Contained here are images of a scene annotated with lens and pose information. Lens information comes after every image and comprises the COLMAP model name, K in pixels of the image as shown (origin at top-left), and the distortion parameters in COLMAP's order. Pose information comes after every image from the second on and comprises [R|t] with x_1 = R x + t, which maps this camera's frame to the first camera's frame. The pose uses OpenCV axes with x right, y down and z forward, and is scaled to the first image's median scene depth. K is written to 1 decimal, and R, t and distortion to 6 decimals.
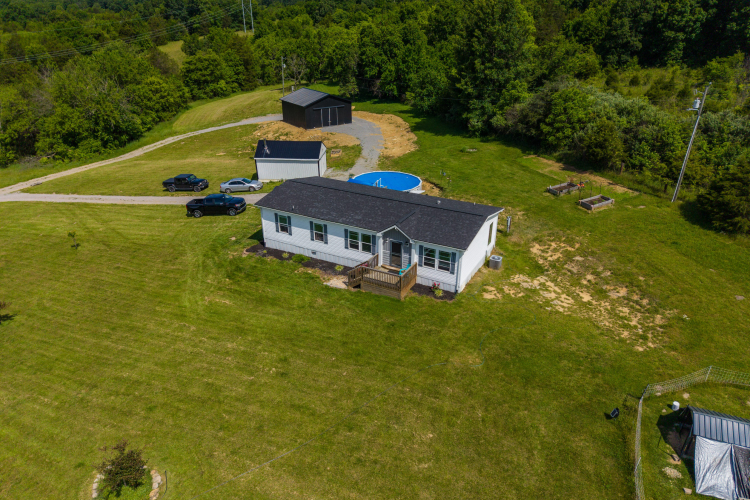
lens RADIAL K [[498.8, 0, 376.3], [0, 498.8, 249.4], [0, 0, 1]] dist [0.025668, -0.035590]
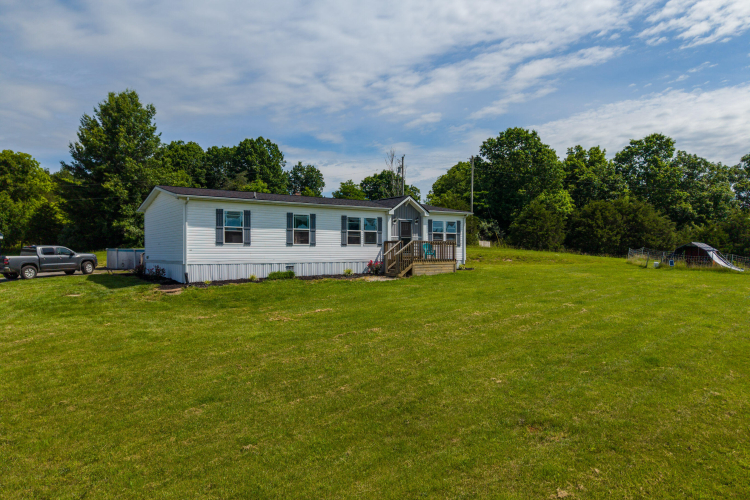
lens RADIAL K [[498.8, 0, 376.5], [0, 498.8, 255.9], [0, 0, 1]] dist [0.025668, -0.035590]
pose [[0.438528, -0.011055, 0.898650, -0.642329], [0.390741, 0.902816, -0.179570, 0.148206], [-0.809330, 0.429885, 0.400229, 0.667579]]
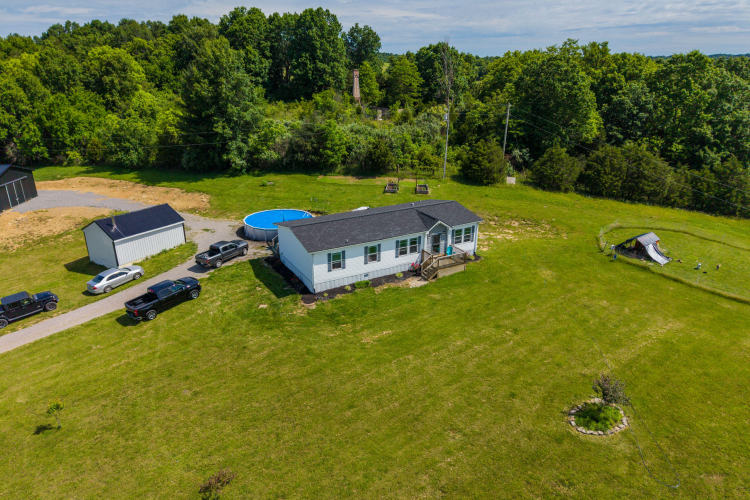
lens RADIAL K [[498.8, 0, 375.4], [0, 498.8, 250.0], [0, 0, 1]] dist [0.025668, -0.035590]
pose [[0.533305, -0.298639, 0.791455, -0.971838], [0.361449, 0.926349, 0.105984, -0.154875], [-0.764814, 0.229548, 0.601969, 0.321191]]
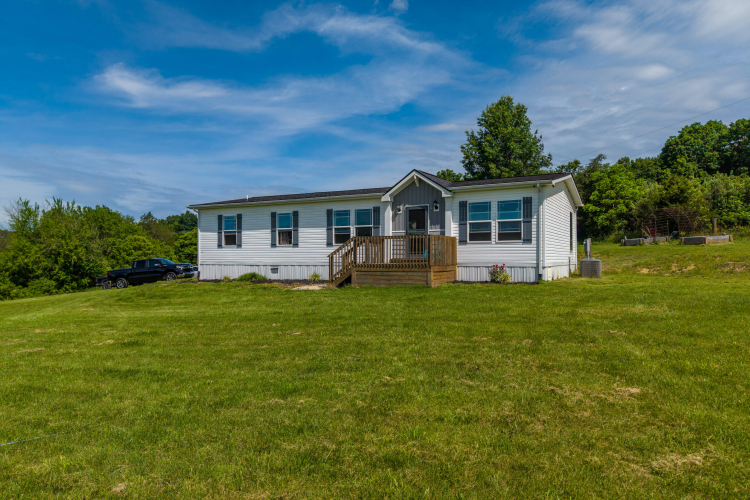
lens RADIAL K [[498.8, 0, 373.1], [0, 498.8, 246.4], [0, 0, 1]] dist [0.025668, -0.035590]
pose [[0.999951, -0.007365, -0.006631, -0.004911], [0.003627, 0.894648, -0.446757, 0.249265], [0.009222, 0.446711, 0.894631, 0.465968]]
